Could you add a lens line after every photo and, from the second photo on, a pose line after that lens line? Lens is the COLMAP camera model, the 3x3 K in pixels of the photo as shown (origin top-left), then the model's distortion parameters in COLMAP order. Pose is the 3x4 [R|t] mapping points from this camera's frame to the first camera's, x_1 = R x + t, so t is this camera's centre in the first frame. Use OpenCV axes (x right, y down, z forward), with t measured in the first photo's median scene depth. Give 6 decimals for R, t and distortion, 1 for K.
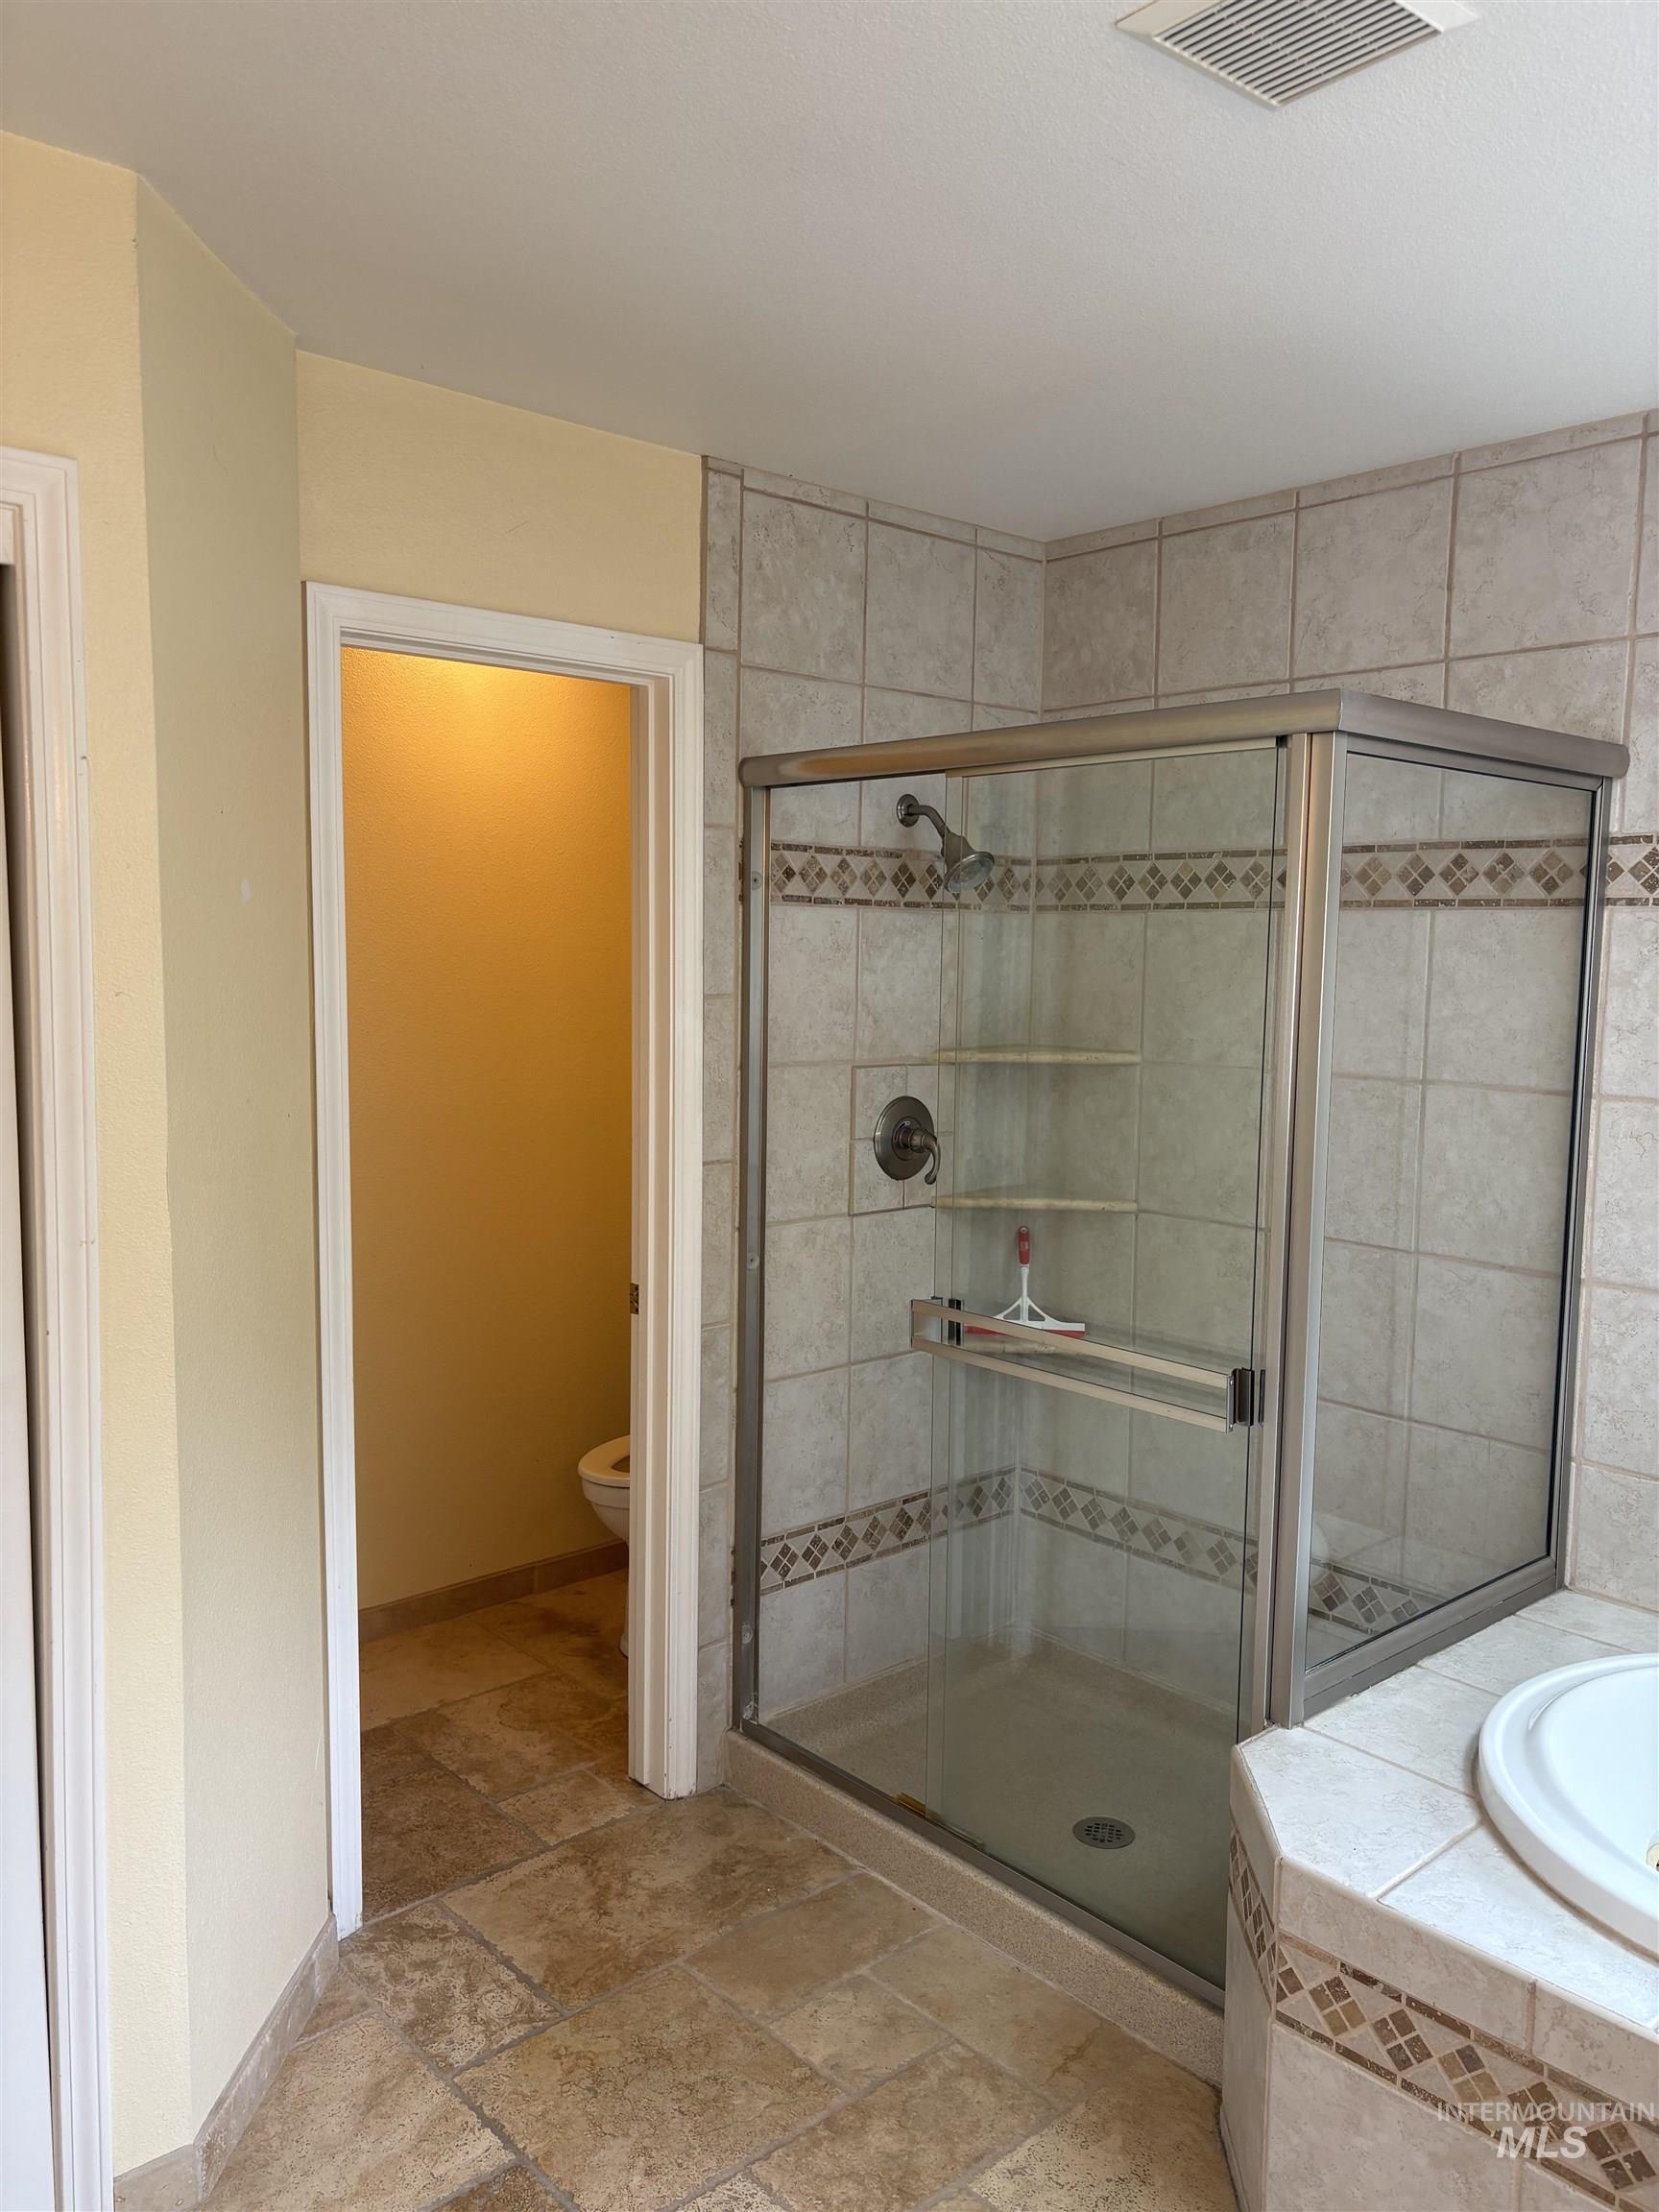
lens RADIAL K [[1690.7, 0, 829.5], [0, 1690.7, 1106.0], [0, 0, 1]] dist [0.067508, -0.068099]
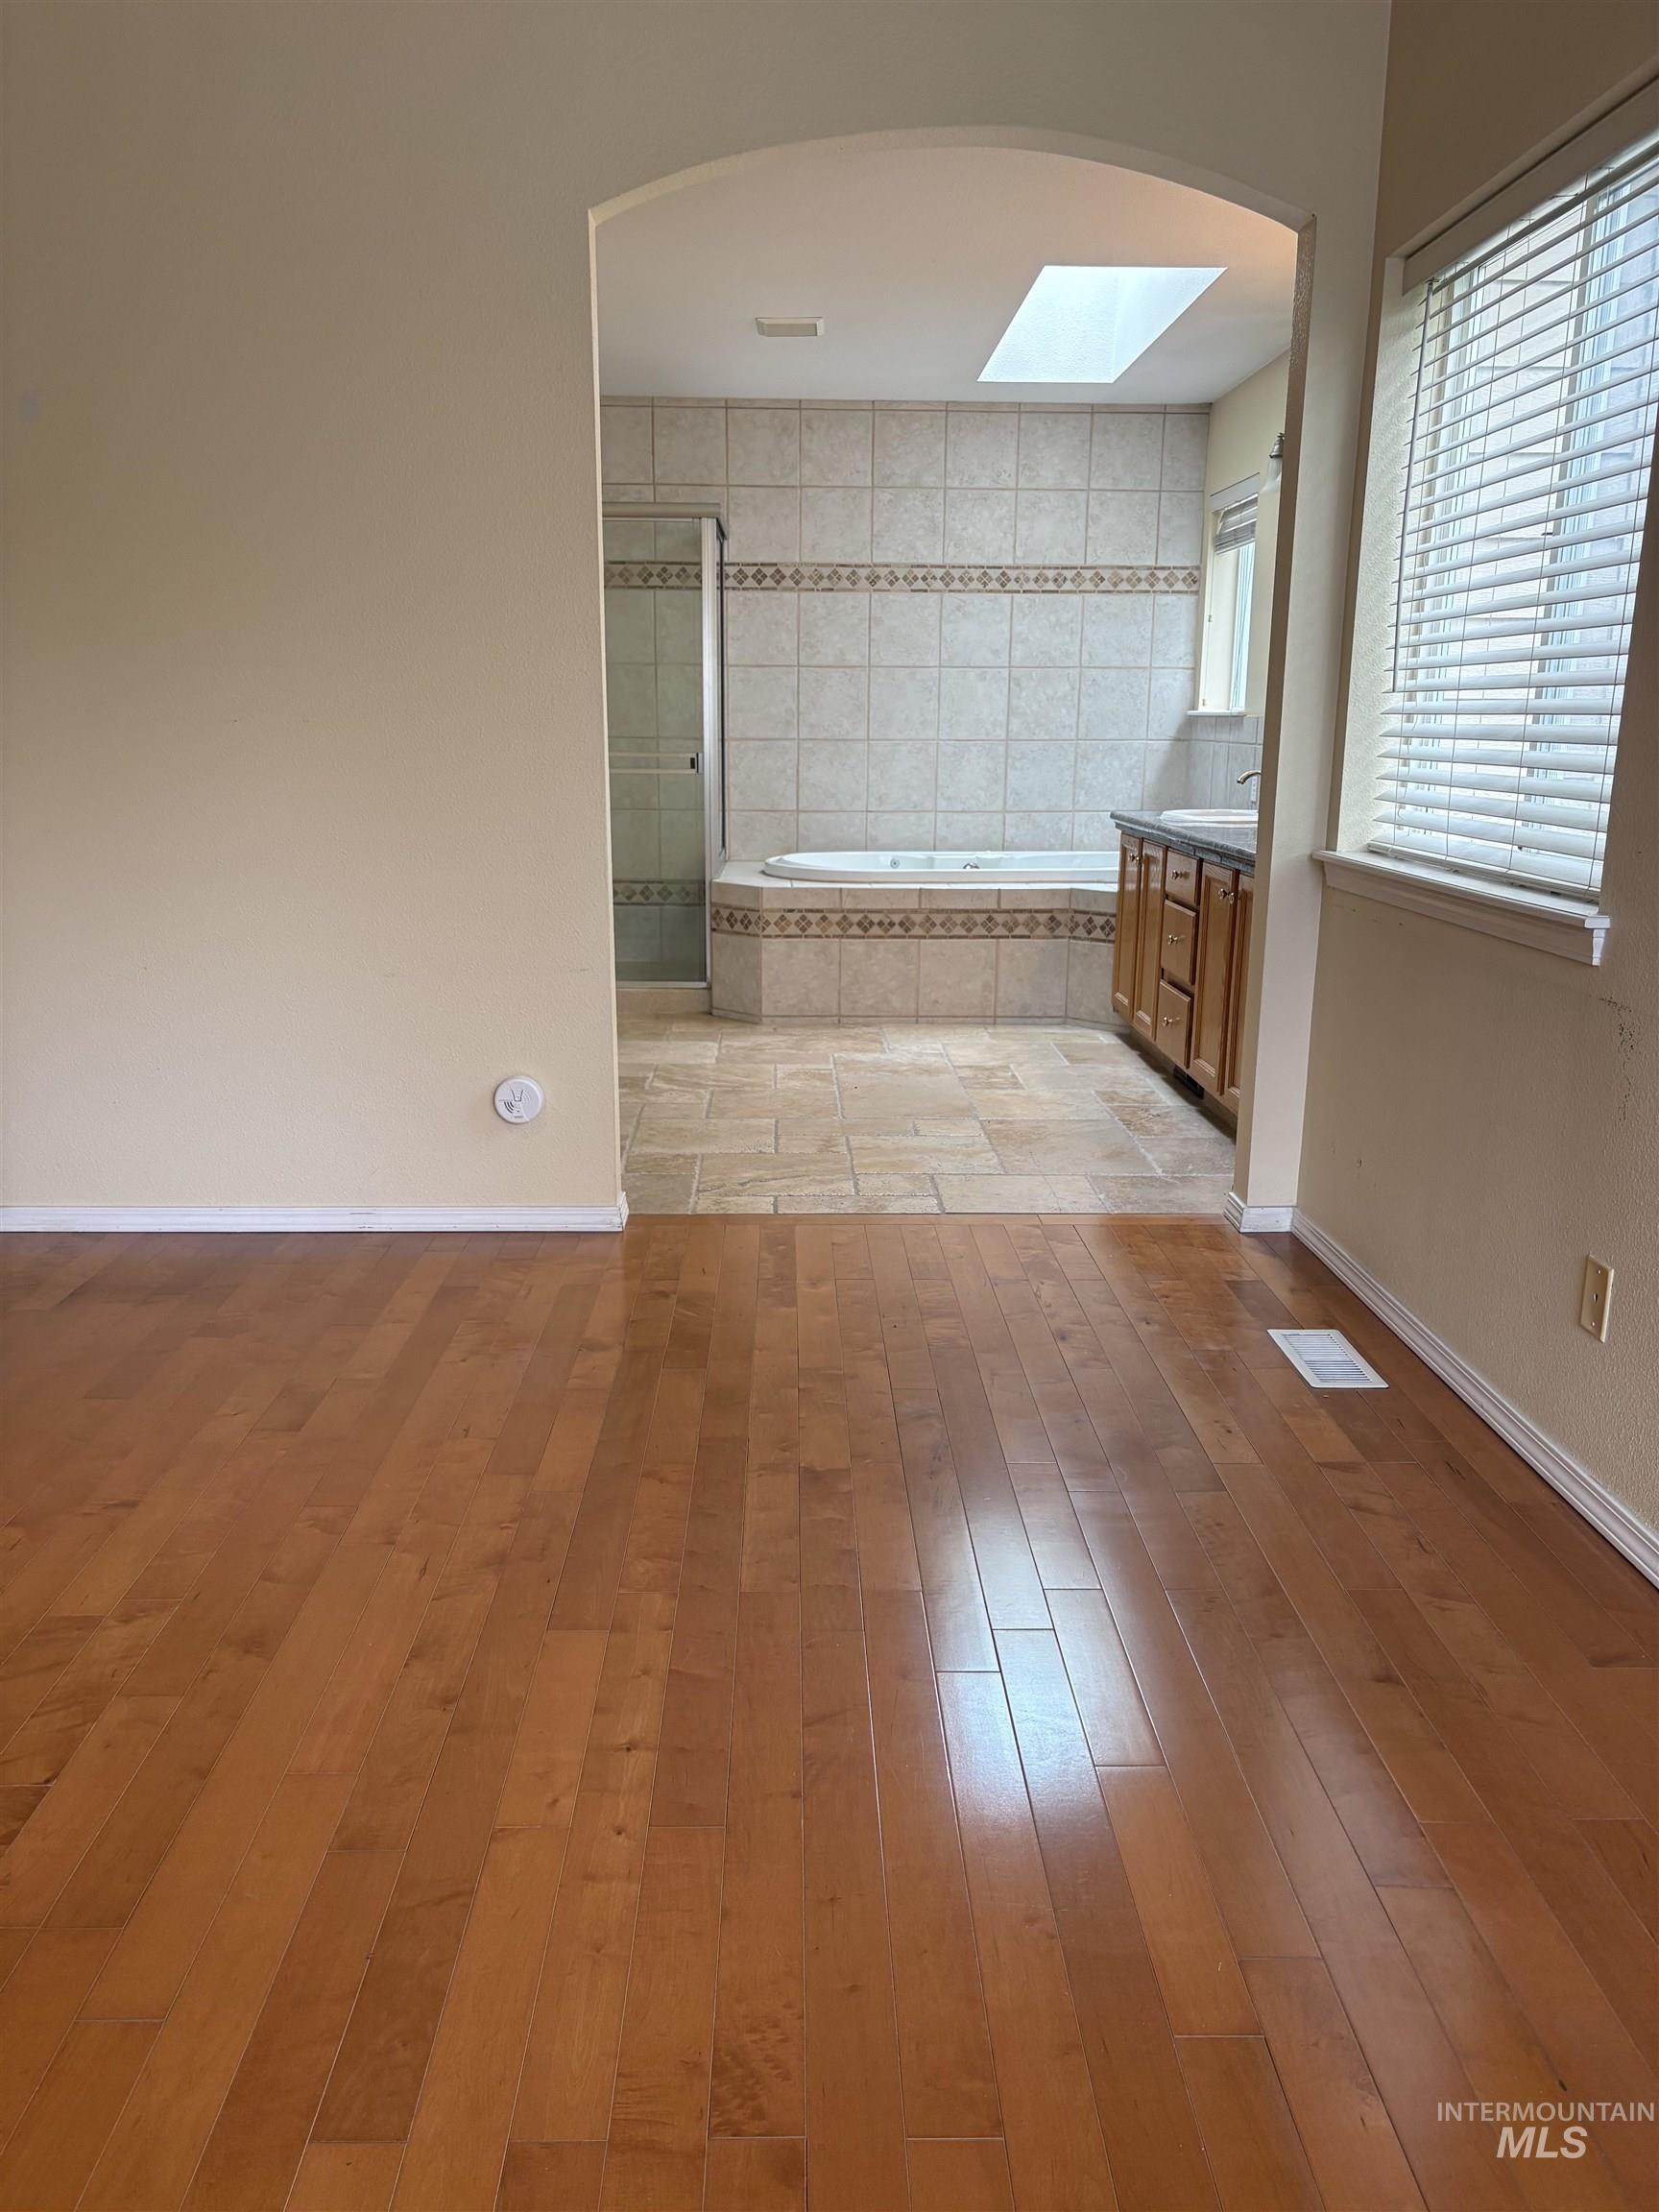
lens RADIAL K [[1675.1, 0, 829.5], [0, 1675.1, 1106.0], [0, 0, 1]] dist [0.192463, -0.583092]
pose [[0.640168, -0.181068, 0.746592, -1.435102], [0.081594, 0.982356, 0.168284, 0.221999], [-0.763890, -0.046813, 0.643647, -0.792291]]
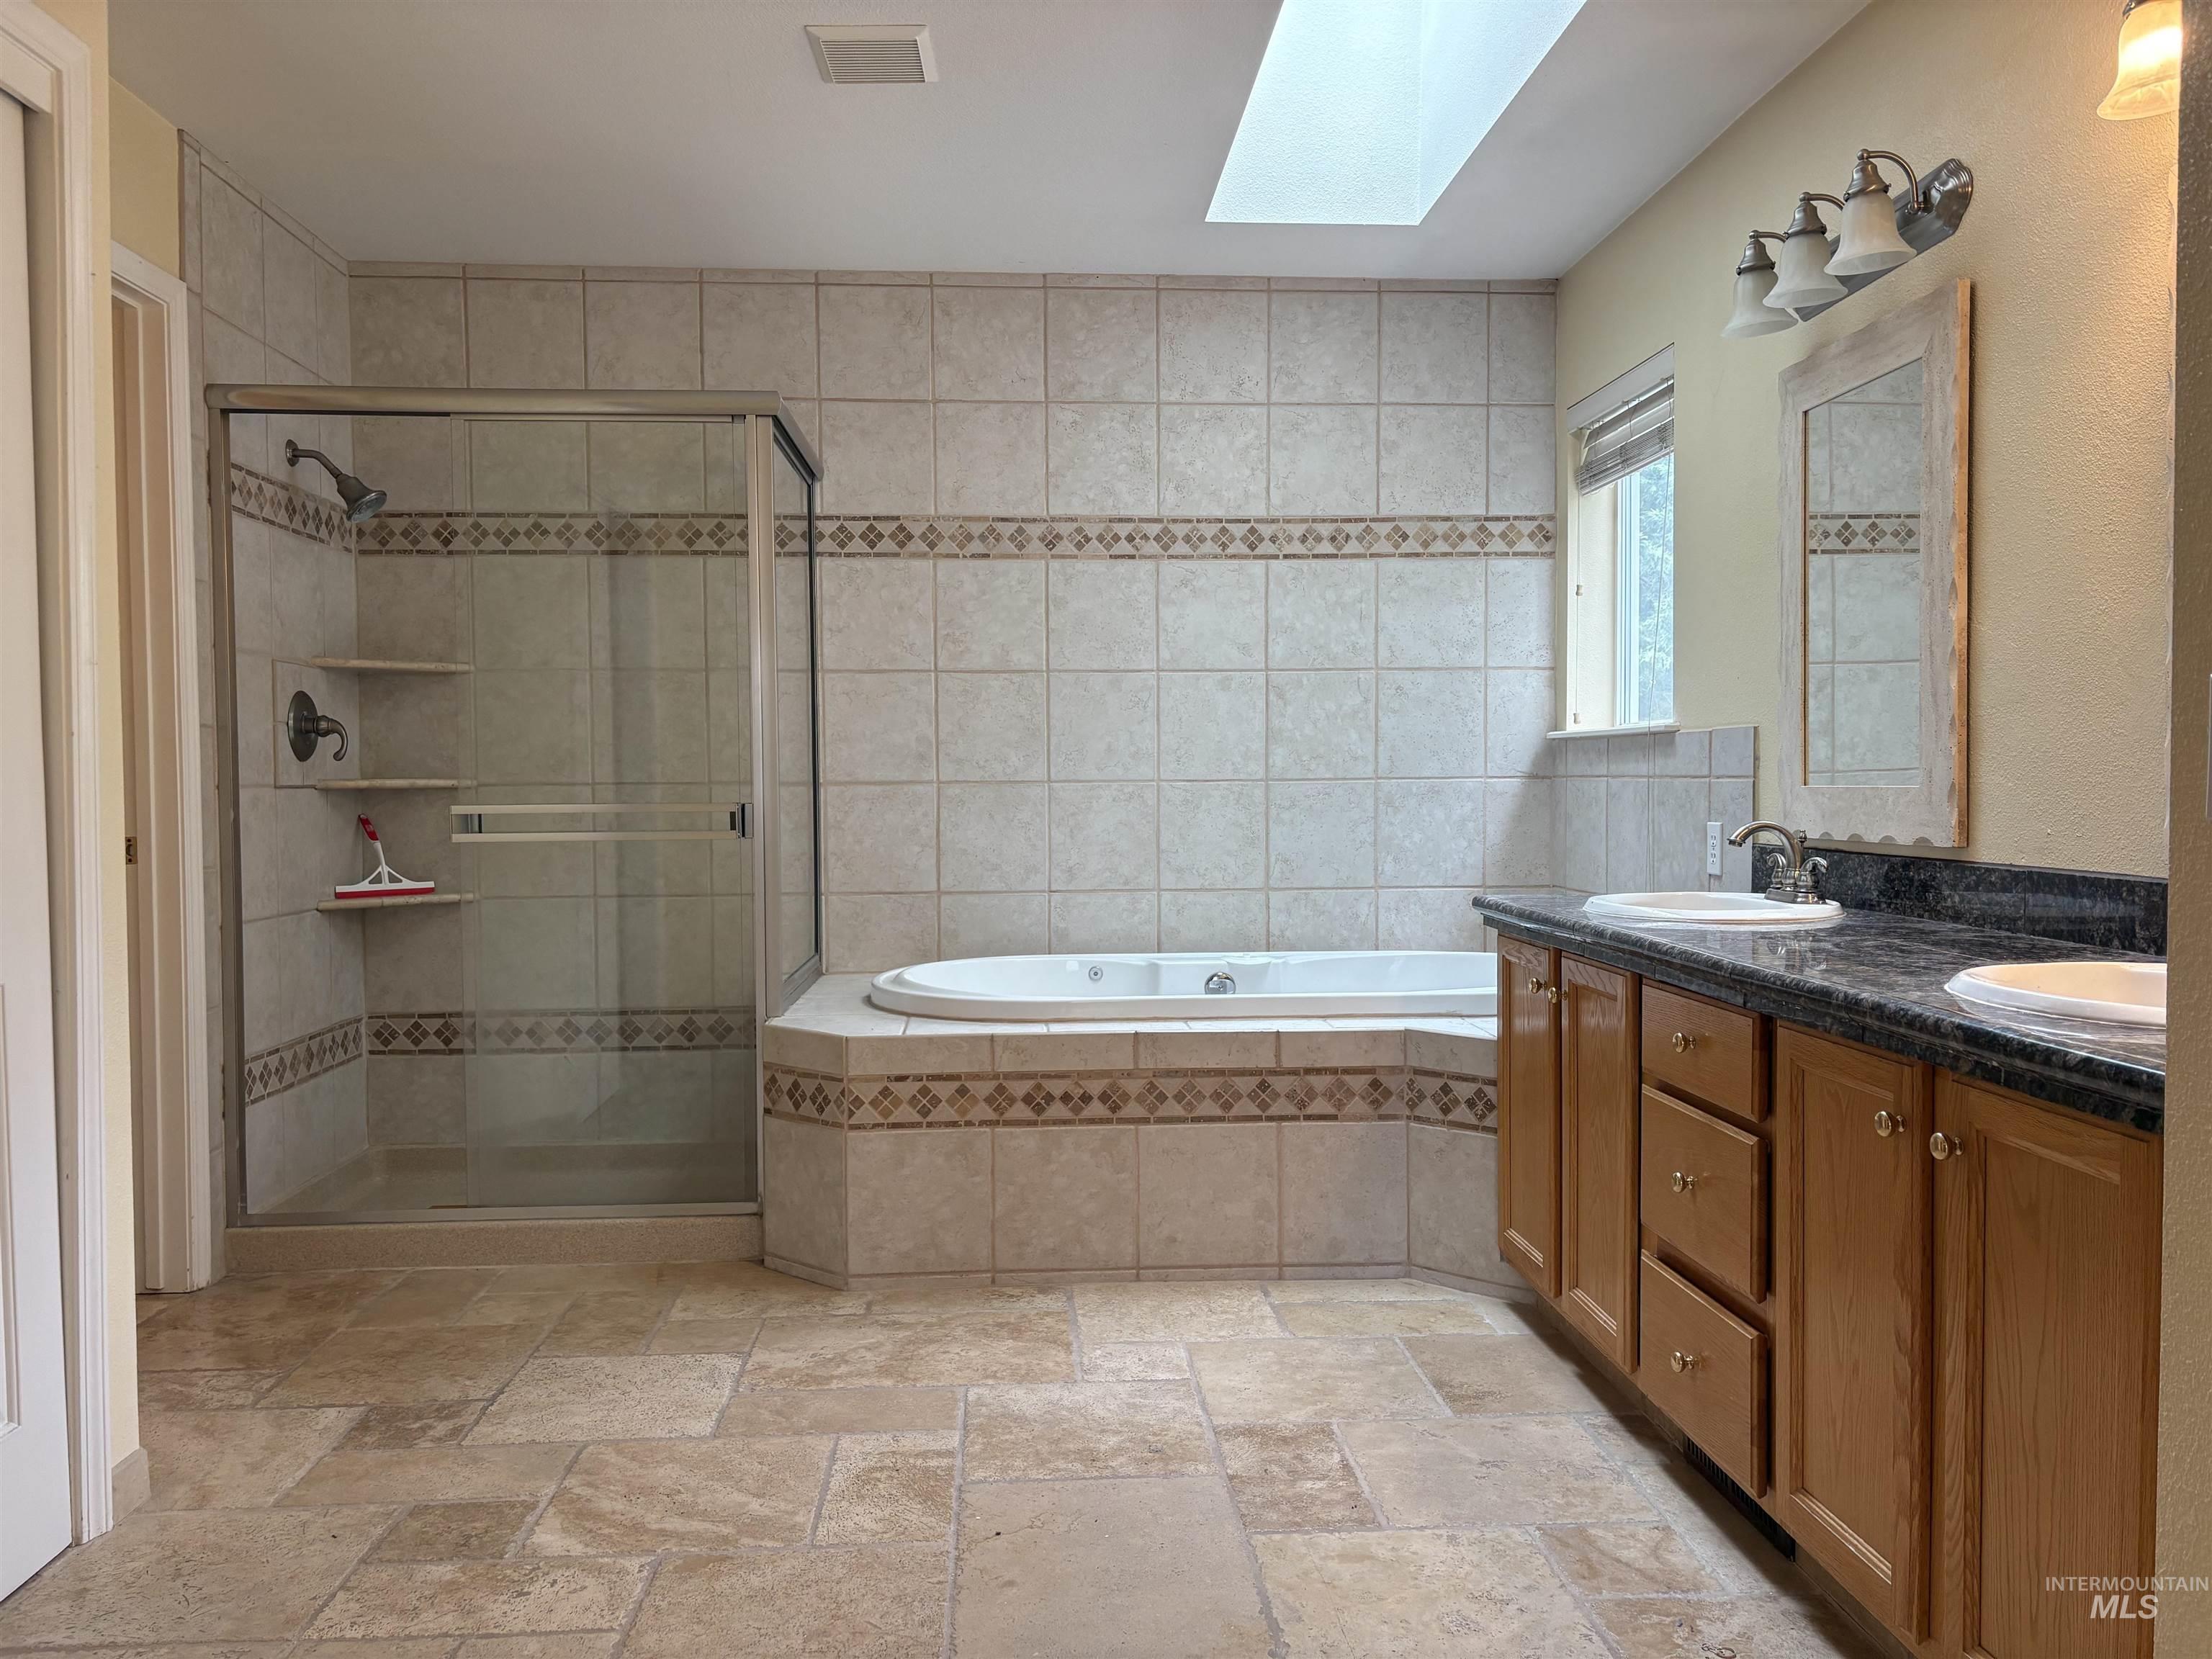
lens RADIAL K [[1690.7, 0, 1106.0], [0, 1690.7, 829.5], [0, 0, 1]] dist [0.067508, -0.068099]
pose [[0.613949, -0.041465, 0.788256, -0.646275], [0.097946, 0.994903, -0.023952, 0.202709], [-0.783245, 0.091912, 0.614882, -0.209552]]
